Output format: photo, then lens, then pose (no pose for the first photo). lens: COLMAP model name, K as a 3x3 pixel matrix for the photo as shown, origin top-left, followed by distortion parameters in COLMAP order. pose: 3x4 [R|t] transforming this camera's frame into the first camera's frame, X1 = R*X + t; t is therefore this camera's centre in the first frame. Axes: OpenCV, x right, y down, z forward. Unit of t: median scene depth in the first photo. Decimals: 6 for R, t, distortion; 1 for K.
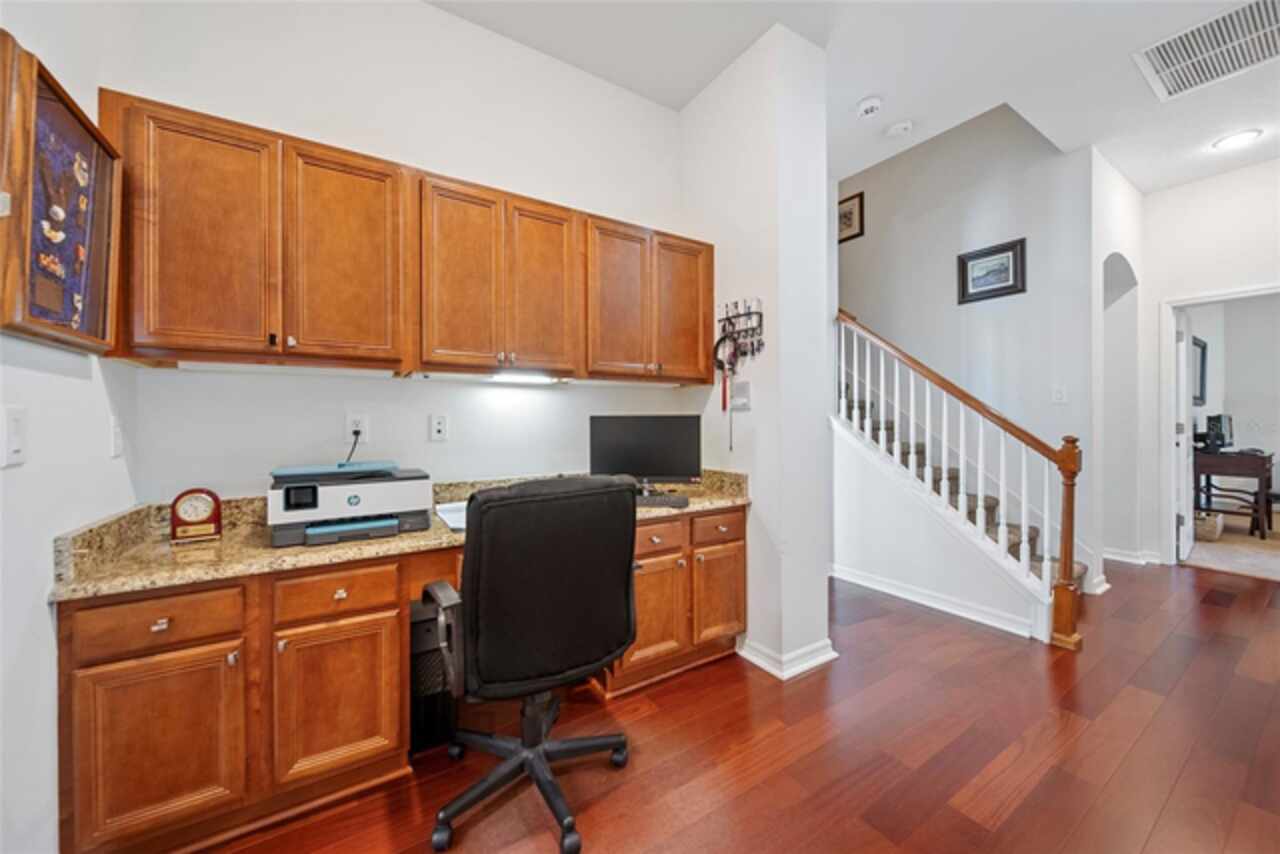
lens RADIAL K [[456.7, 0, 636.2], [0, 456.7, 420.6], [0, 0, 1]] dist [0.001996, 0.000176]
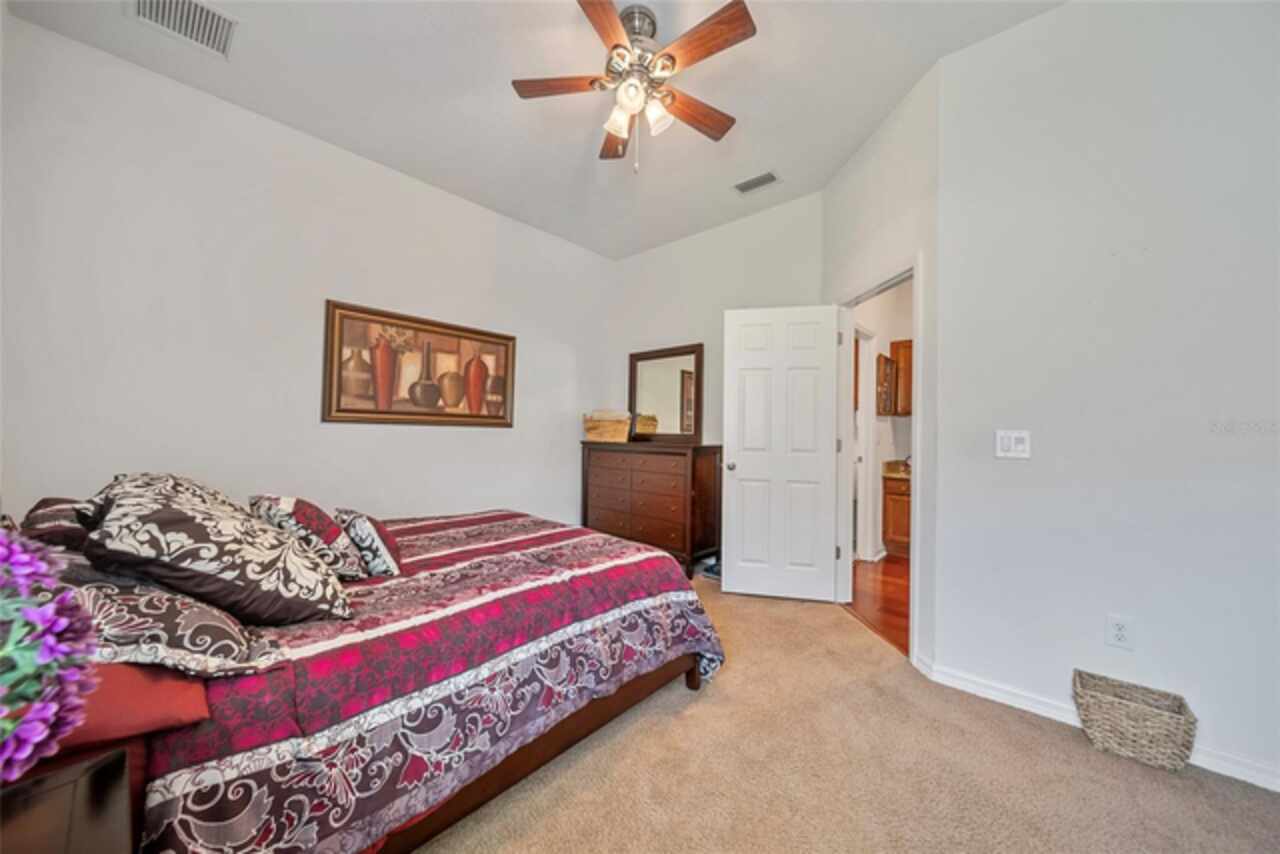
lens RADIAL K [[456.7, 0, 643.1], [0, 456.7, 429.3], [0, 0, 1]] dist [0.001996, 0.000176]
pose [[0.257575, -0.006476, -0.966237, 1.879645], [-0.009137, 0.999917, -0.009138, 0.020519], [0.966215, 0.011182, 0.257494, -1.877274]]
